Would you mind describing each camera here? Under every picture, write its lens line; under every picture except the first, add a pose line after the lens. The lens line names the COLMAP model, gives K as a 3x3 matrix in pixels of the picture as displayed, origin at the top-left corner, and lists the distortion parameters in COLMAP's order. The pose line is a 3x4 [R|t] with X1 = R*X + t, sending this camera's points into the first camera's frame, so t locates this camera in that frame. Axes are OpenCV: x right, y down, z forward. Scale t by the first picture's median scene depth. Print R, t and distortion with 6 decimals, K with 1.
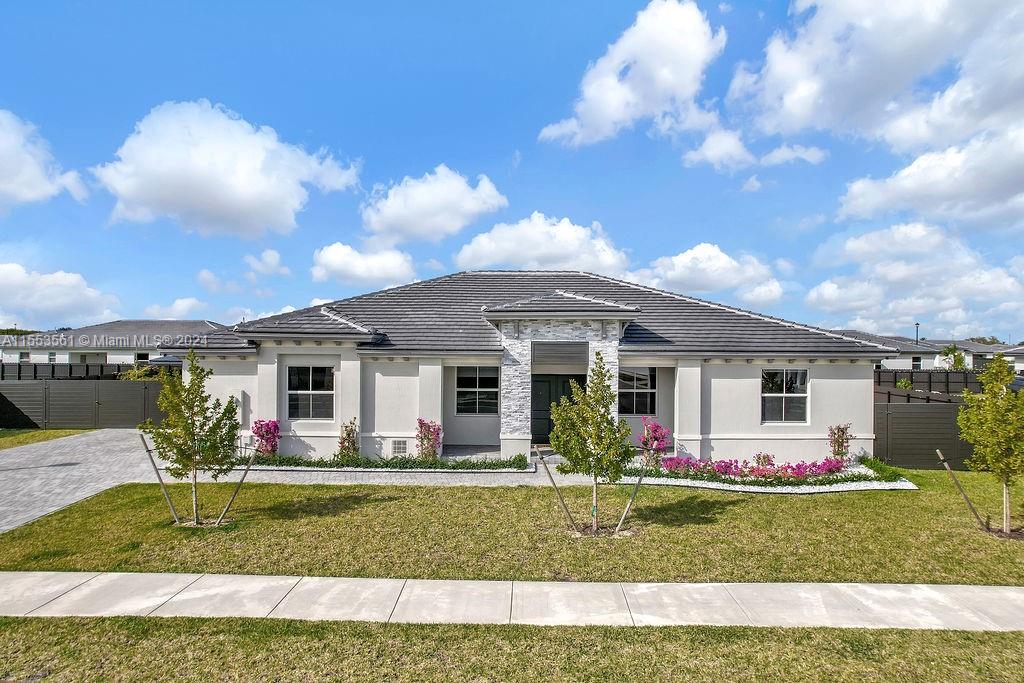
lens RADIAL K [[678.6, 0, 518.2], [0, 678.6, 344.1], [0, 0, 1]] dist [-0.092606, 0.101984]
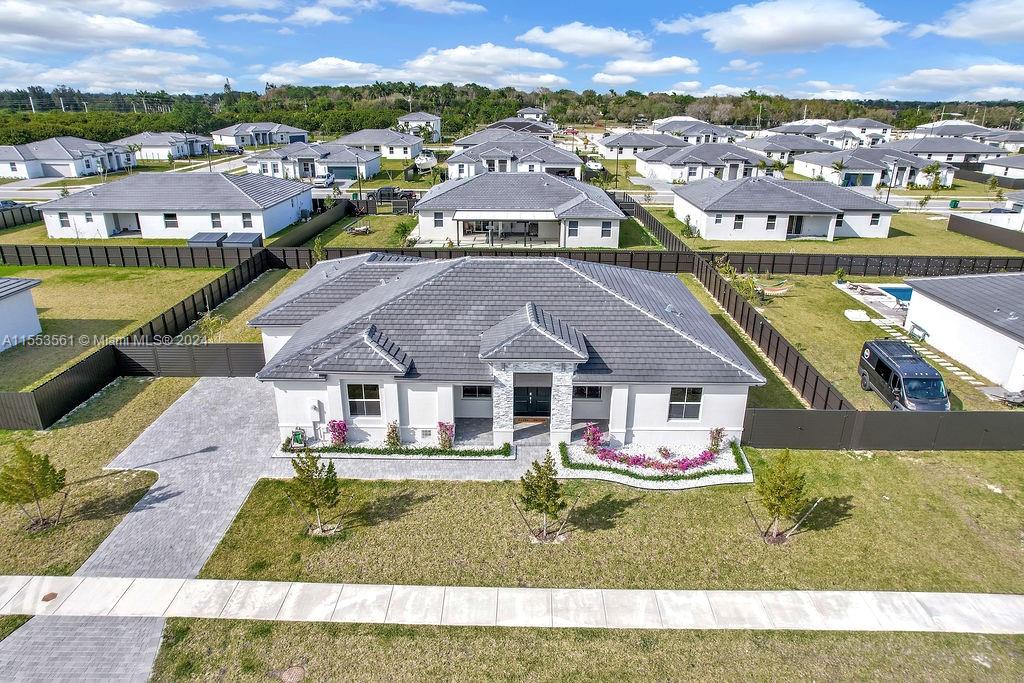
lens RADIAL K [[678.6, 0, 518.2], [0, 678.6, 344.1], [0, 0, 1]] dist [-0.092606, 0.101984]
pose [[0.999985, 0.002792, 0.004684, 0.022546], [-0.004279, 0.934286, 0.356499, -0.584741], [-0.003381, -0.356514, 0.934284, -0.347424]]
